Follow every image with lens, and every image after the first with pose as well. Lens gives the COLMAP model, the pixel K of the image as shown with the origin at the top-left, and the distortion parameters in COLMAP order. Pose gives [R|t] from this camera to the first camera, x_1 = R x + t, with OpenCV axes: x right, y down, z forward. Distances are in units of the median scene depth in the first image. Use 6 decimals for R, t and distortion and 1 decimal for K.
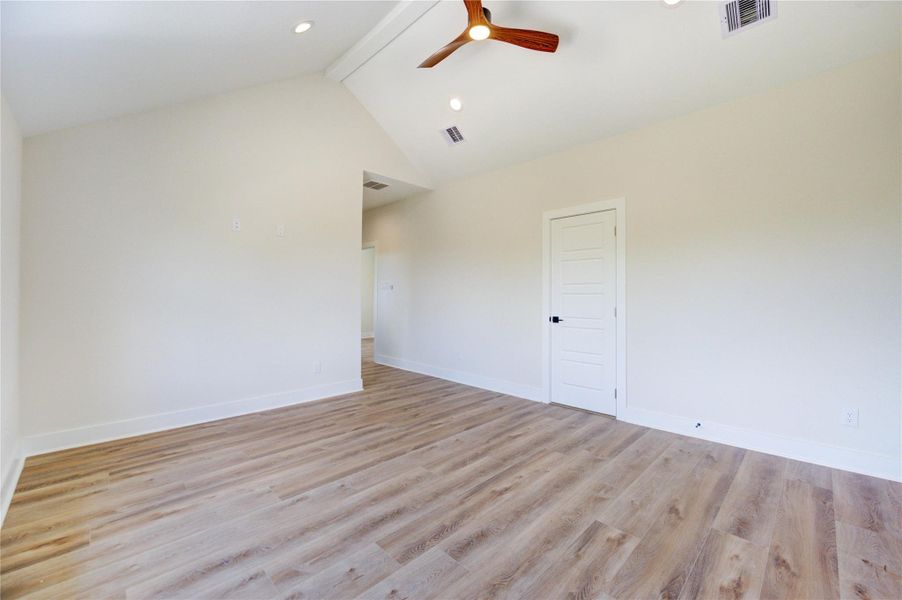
lens RADIAL K [[370.0, 0, 459.1], [0, 370.0, 294.2], [0, 0, 1]] dist [-0.010168, -0.001037]
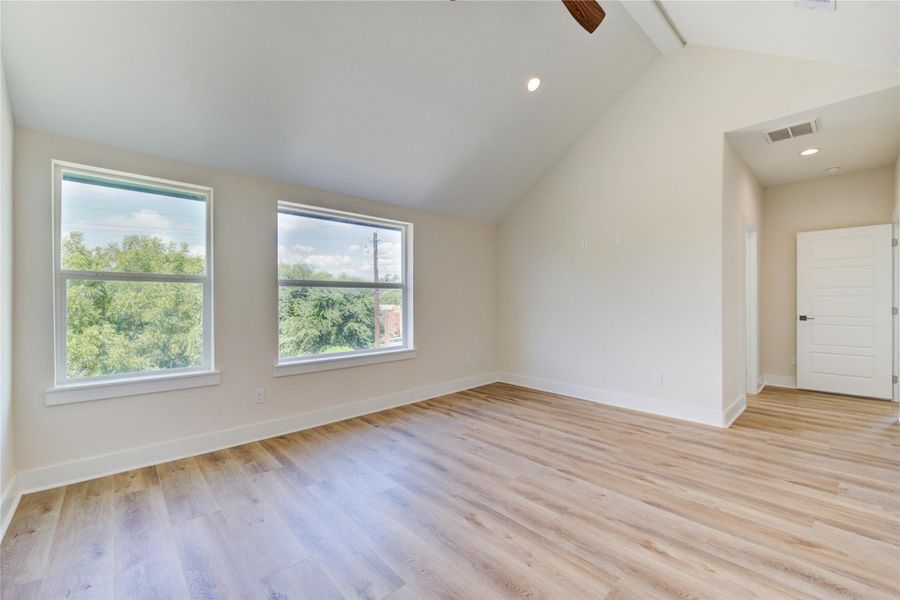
lens RADIAL K [[369.2, 0, 458.1], [0, 369.2, 294.2], [0, 0, 1]] dist [-0.010168, -0.001037]
pose [[-0.051392, -0.020083, -0.998477, 0.763438], [0.010378, 0.999733, -0.020642, 0.000750], [0.998625, -0.011423, -0.051170, 0.754019]]
